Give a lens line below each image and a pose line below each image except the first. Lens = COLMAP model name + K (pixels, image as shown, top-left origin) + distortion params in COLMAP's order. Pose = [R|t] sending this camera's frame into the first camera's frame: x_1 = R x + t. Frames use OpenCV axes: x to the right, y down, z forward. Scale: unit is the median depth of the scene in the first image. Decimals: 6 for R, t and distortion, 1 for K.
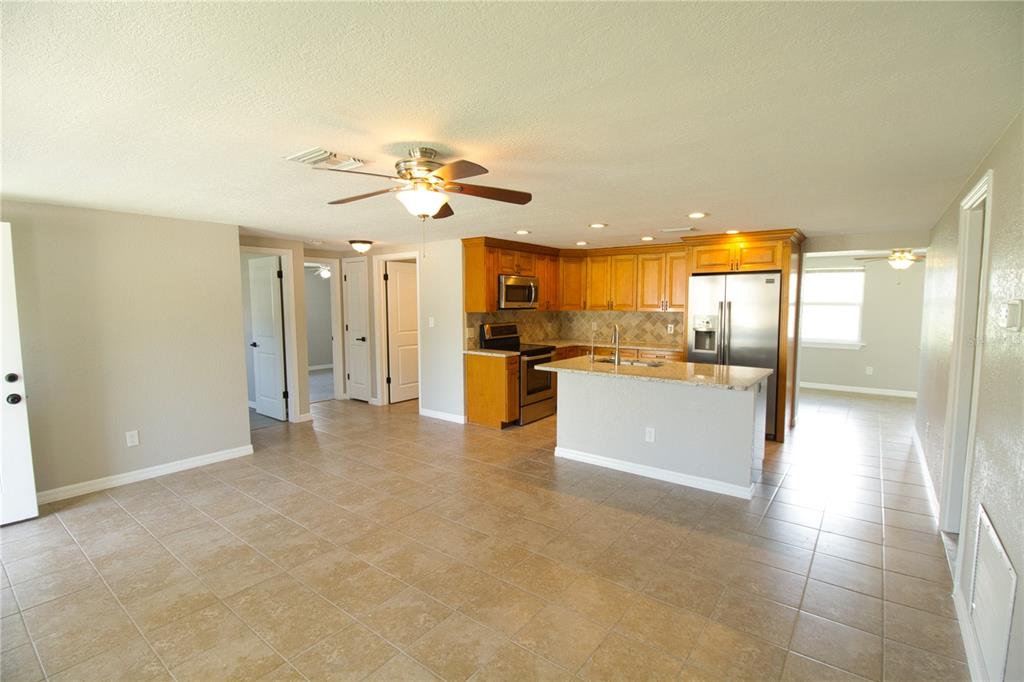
lens RADIAL K [[473.5, 0, 513.6], [0, 473.5, 341.8], [0, 0, 1]] dist [0.005152, -0.017377]
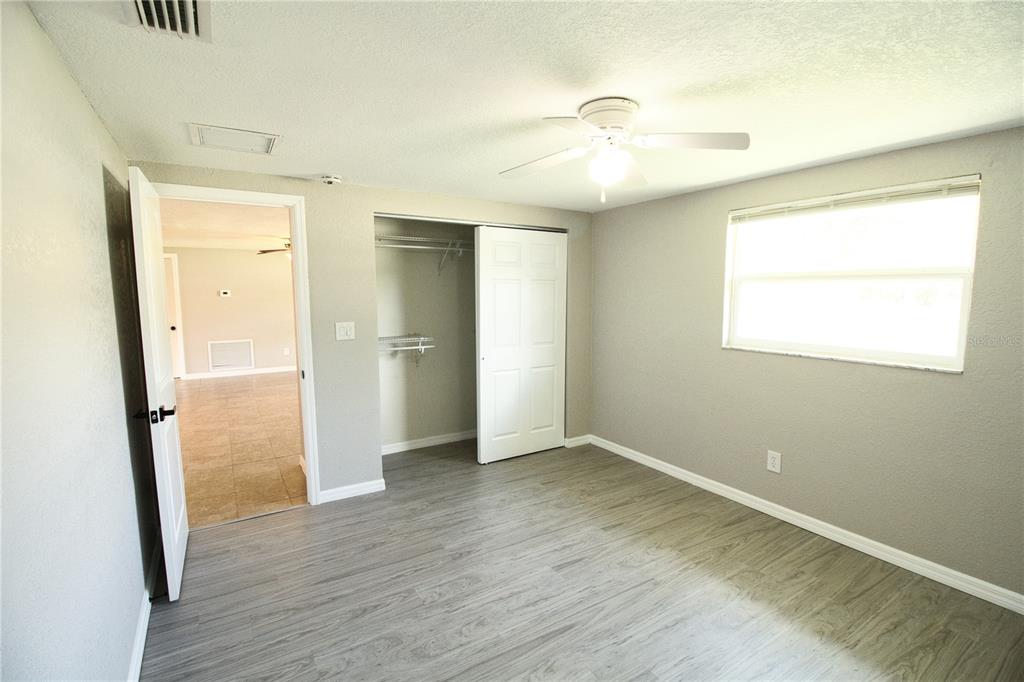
lens RADIAL K [[473.5, 0, 513.6], [0, 473.5, 341.8], [0, 0, 1]] dist [0.005152, -0.017377]
pose [[-0.937779, -0.032149, 0.345742, -1.028048], [0.036412, 0.981110, 0.189992, -0.118408], [-0.345319, 0.190760, -0.918893, 1.371980]]
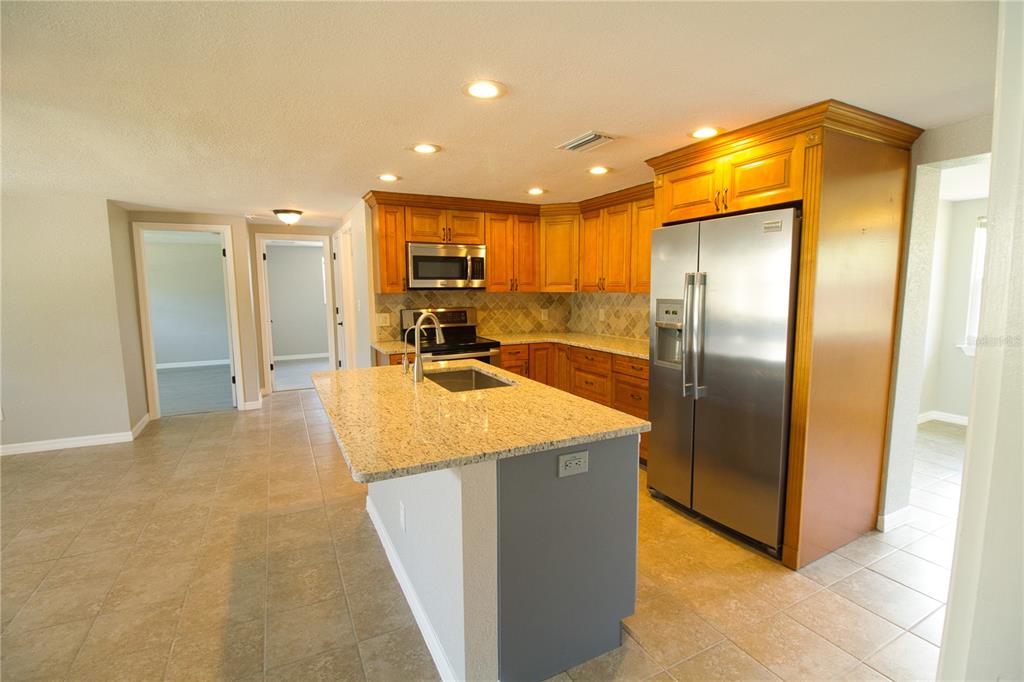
lens RADIAL K [[473.5, 0, 513.6], [0, 473.5, 341.8], [0, 0, 1]] dist [0.005152, -0.017377]
pose [[0.900254, 0.047083, -0.432811, 0.454718], [-0.032766, 0.998643, 0.040483, -0.022256], [0.434129, -0.022263, 0.900575, 0.407593]]
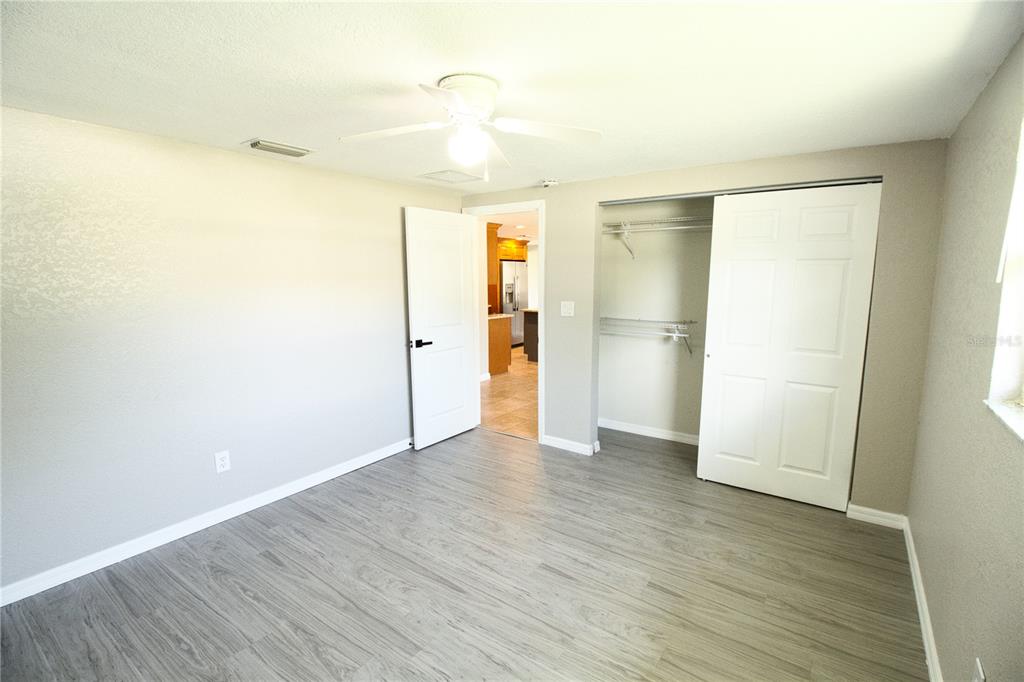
lens RADIAL K [[473.5, 0, 513.6], [0, 473.5, 341.8], [0, 0, 1]] dist [0.005152, -0.017377]
pose [[-0.037763, -0.136669, 0.989897, -1.322993], [0.090941, 0.986023, 0.139603, -0.082989], [-0.995140, 0.095294, -0.024806, 0.993424]]
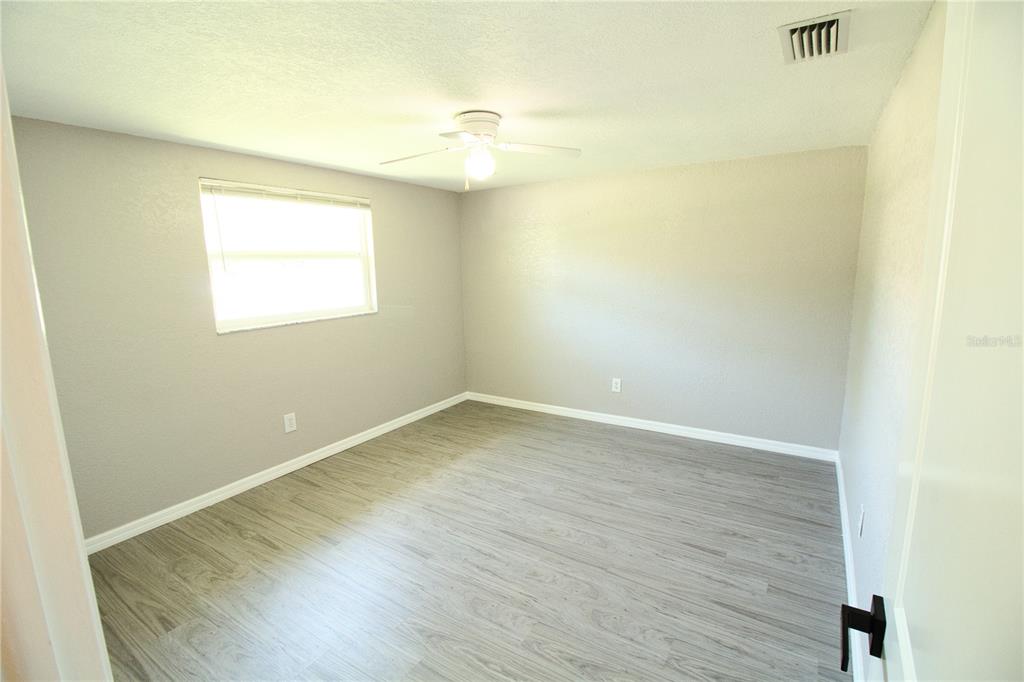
lens RADIAL K [[473.5, 0, 513.6], [0, 473.5, 341.8], [0, 0, 1]] dist [0.005152, -0.017377]
pose [[0.092872, 0.166528, -0.981653, -0.504948], [-0.069027, 0.984619, 0.160500, -0.086448], [0.993282, 0.052855, 0.102938, 0.998448]]
